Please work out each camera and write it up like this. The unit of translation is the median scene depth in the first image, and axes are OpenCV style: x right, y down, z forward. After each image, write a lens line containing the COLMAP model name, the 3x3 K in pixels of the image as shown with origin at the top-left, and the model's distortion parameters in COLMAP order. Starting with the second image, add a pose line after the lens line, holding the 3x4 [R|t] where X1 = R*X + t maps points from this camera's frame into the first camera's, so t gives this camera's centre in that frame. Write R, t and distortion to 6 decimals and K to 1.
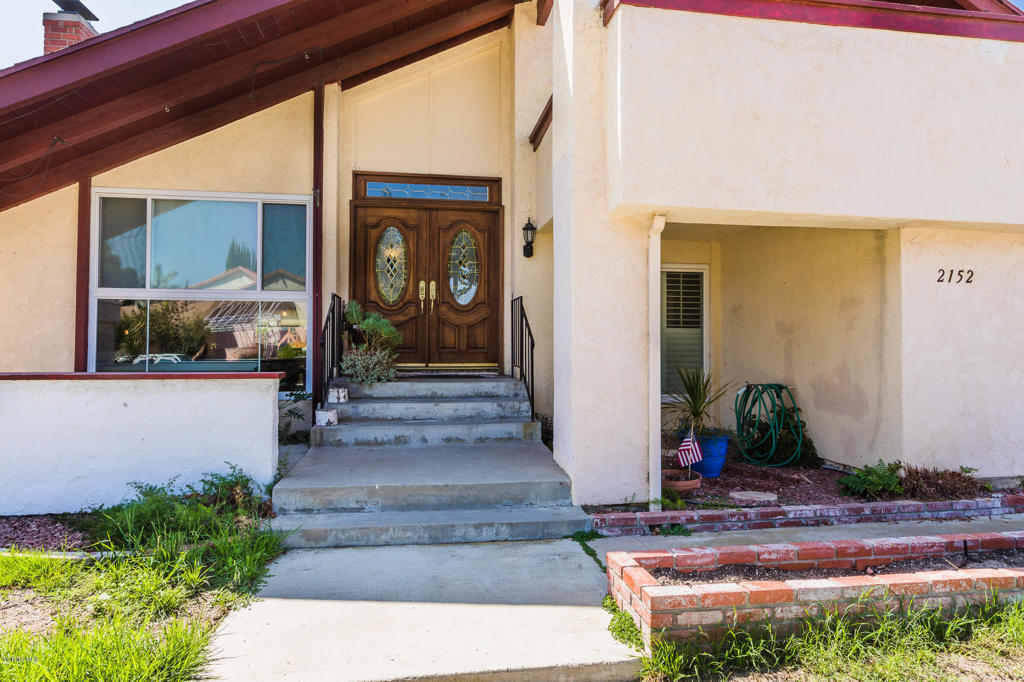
lens RADIAL K [[578.0, 0, 512.0], [0, 578.0, 341.0], [0, 0, 1]] dist [-0.003345, -0.000406]
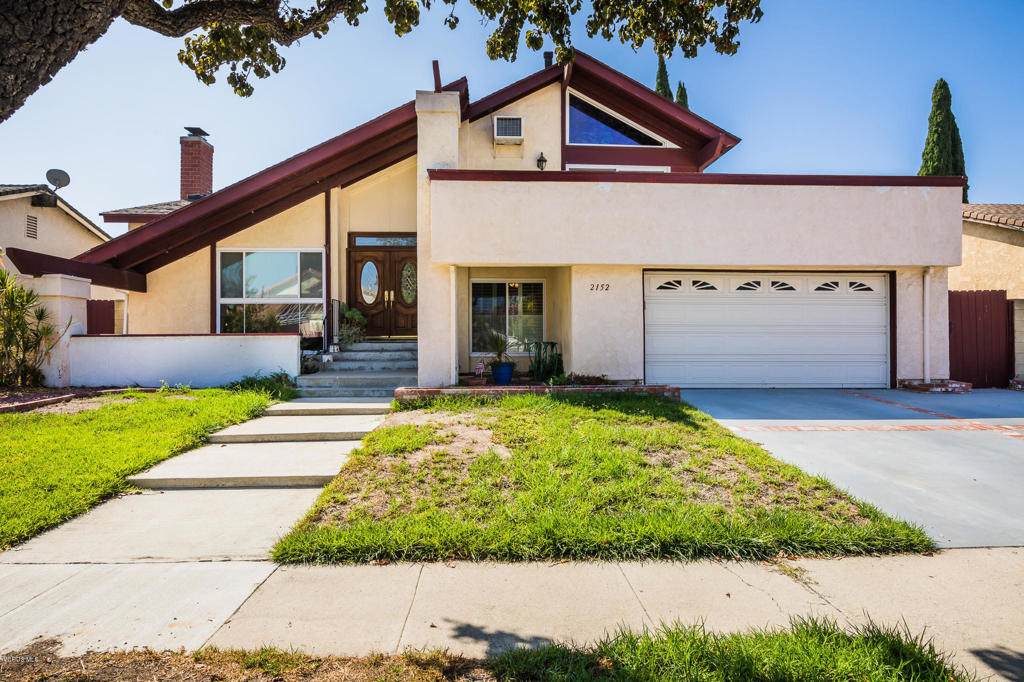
lens RADIAL K [[563.0, 0, 512.0], [0, 563.0, 341.0], [0, 0, 1]] dist [0.004998, -0.001381]
pose [[0.995307, -0.009816, -0.096272, 0.478437], [0.010695, 0.999906, 0.008622, 0.051026], [0.096178, -0.009611, 0.995318, -0.855905]]
